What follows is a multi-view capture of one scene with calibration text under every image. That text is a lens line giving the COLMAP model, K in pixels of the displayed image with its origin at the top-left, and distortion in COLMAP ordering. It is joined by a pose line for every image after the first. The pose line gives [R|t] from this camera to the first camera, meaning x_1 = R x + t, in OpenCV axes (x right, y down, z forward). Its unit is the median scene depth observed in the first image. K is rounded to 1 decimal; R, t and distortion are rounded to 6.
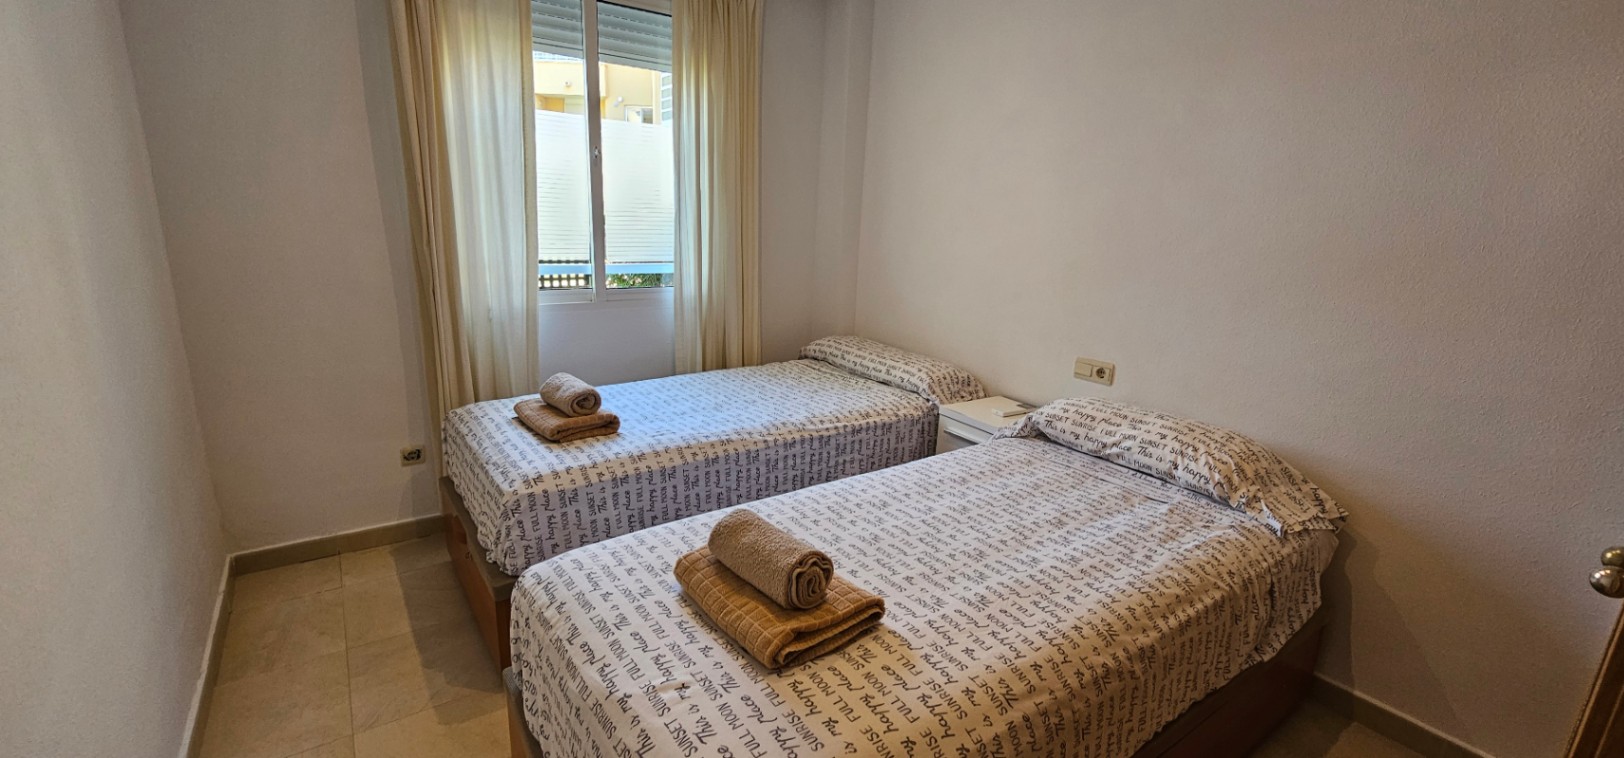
lens RADIAL K [[664.1, 0, 811.1], [0, 664.1, 381.5], [0, 0, 1]] dist [-0.003347, -0.000388]
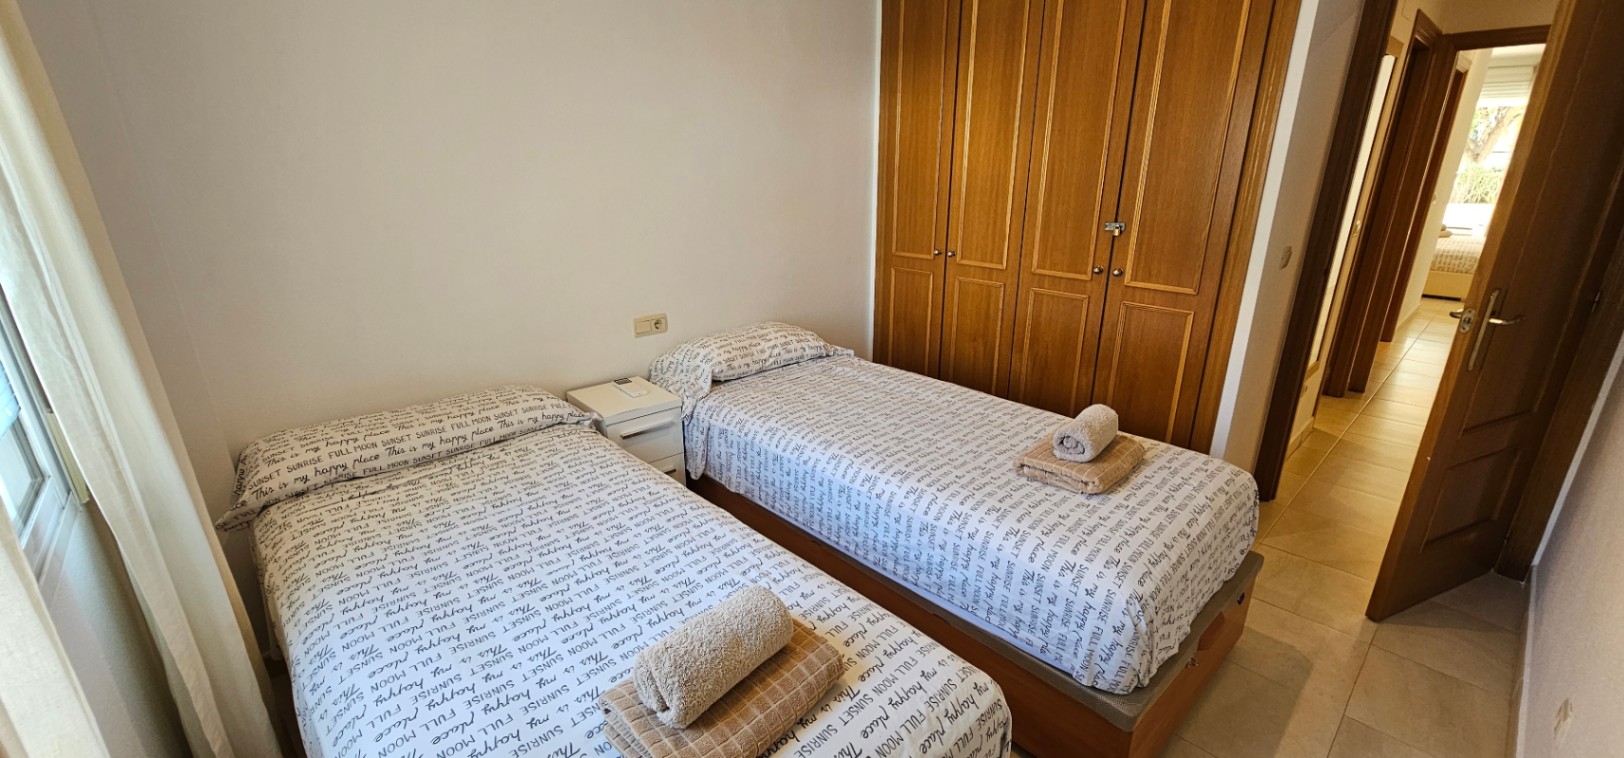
lens RADIAL K [[664.1, 0, 813.3], [0, 664.1, 379.7], [0, 0, 1]] dist [-0.003347, -0.000388]
pose [[-0.129207, -0.351751, 0.927134, -0.754171], [0.245449, 0.894532, 0.373588, -0.317821], [-0.960760, 0.275834, -0.029242, 0.901328]]
